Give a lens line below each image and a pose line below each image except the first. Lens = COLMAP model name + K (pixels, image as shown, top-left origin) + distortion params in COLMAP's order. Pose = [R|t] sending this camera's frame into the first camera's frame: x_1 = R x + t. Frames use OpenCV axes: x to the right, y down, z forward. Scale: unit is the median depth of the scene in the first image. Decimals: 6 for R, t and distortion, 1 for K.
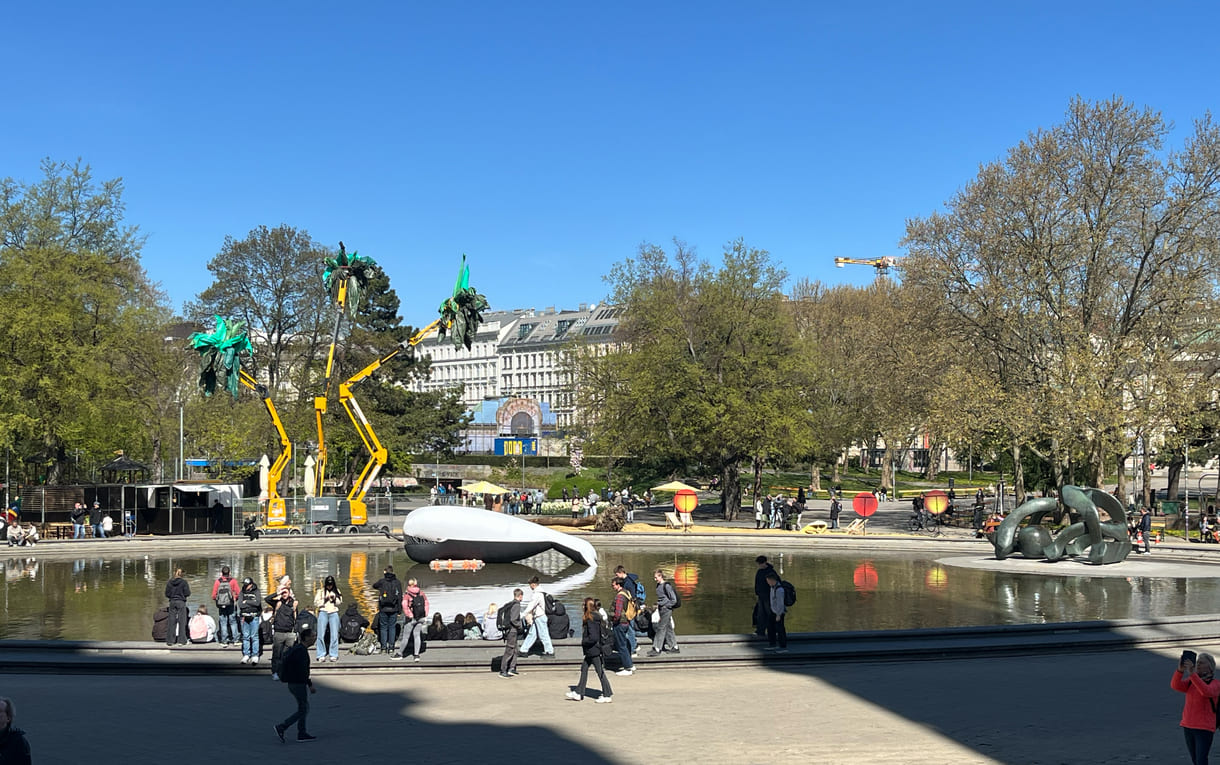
lens RADIAL K [[1519.8, 0, 597.0], [0, 1519.8, 404.1], [0, 0, 1]] dist [0.147183, 0.000000]
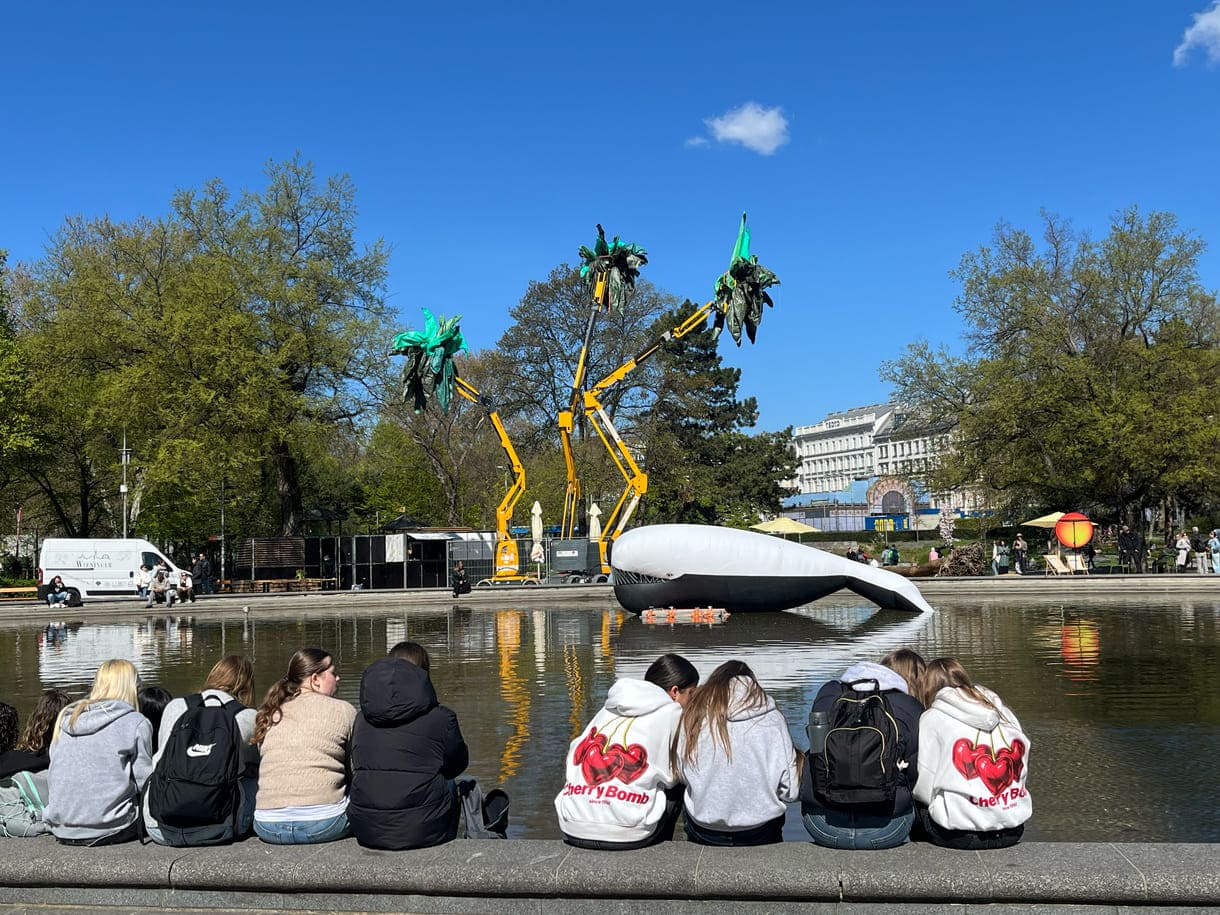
lens RADIAL K [[1316.3, 0, 583.3], [0, 1316.3, 455.8], [0, 0, 1]] dist [0.034678, 0.000000]
pose [[0.956839, -0.044166, -0.287241, 0.018362], [0.032486, 0.998445, -0.045305, 0.045709], [0.288796, 0.034018, 0.956786, 0.341793]]
